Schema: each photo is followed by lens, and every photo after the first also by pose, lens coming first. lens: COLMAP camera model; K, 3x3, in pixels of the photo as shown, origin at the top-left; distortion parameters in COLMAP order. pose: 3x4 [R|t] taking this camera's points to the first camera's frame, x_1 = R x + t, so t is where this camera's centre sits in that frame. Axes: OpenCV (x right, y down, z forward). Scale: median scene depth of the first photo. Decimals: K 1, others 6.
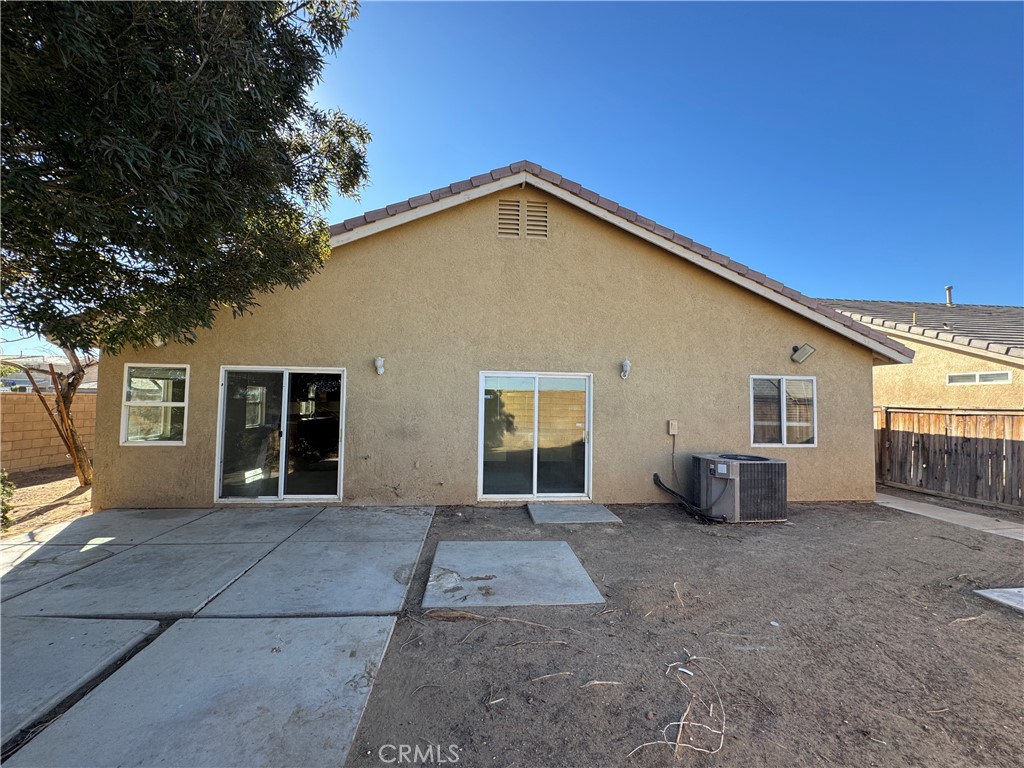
lens RADIAL K [[410.5, 0, 513.7], [0, 410.5, 381.7], [0, 0, 1]] dist [-0.003207, 0.000187]
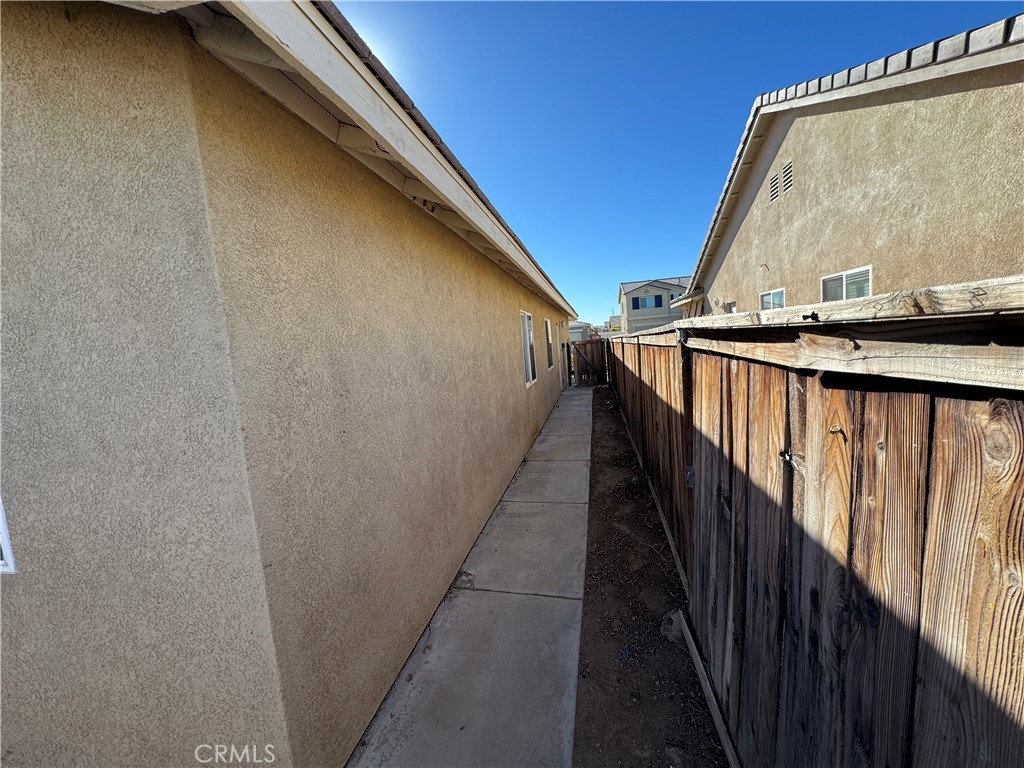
lens RADIAL K [[410.5, 0, 513.7], [0, 410.5, 381.7], [0, 0, 1]] dist [-0.003207, 0.000187]
pose [[0.952291, -0.065624, -0.298052, 1.183171], [0.109197, 0.985221, 0.131967, 0.065185], [0.284987, -0.158217, 0.945383, 0.984325]]
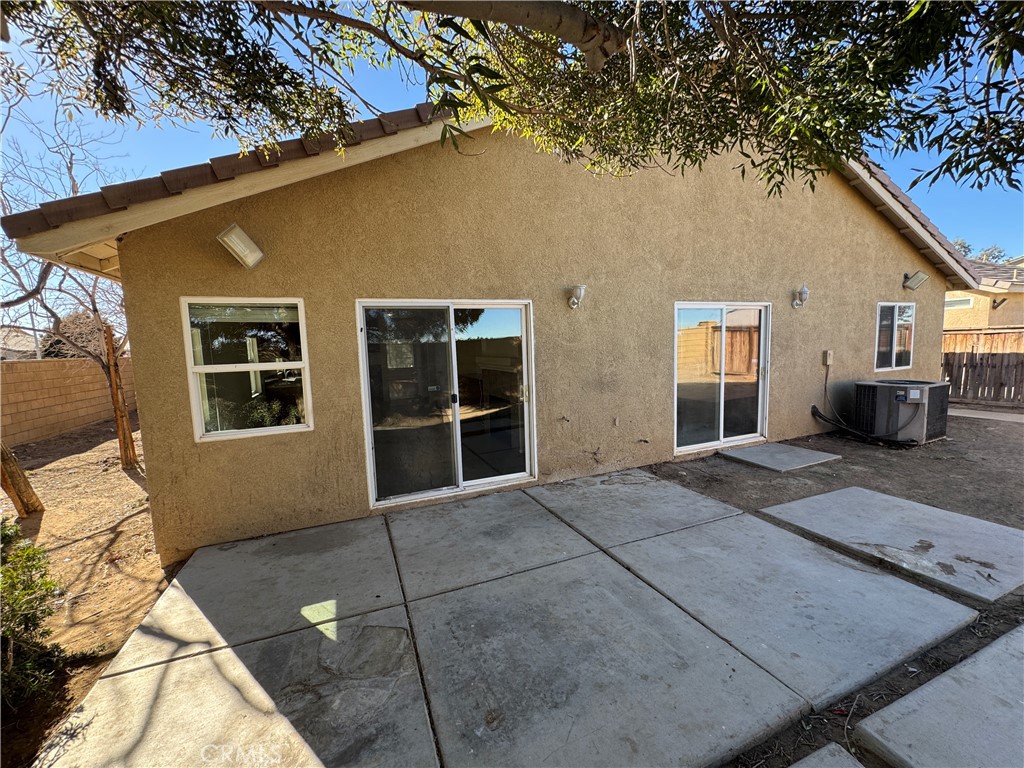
lens RADIAL K [[410.5, 0, 513.7], [0, 410.5, 381.7], [0, 0, 1]] dist [-0.003207, 0.000187]
pose [[0.953682, -0.074786, 0.291373, -0.654964], [0.034317, 0.989328, 0.141607, 0.004520], [-0.298854, -0.125049, 0.946070, 0.310864]]
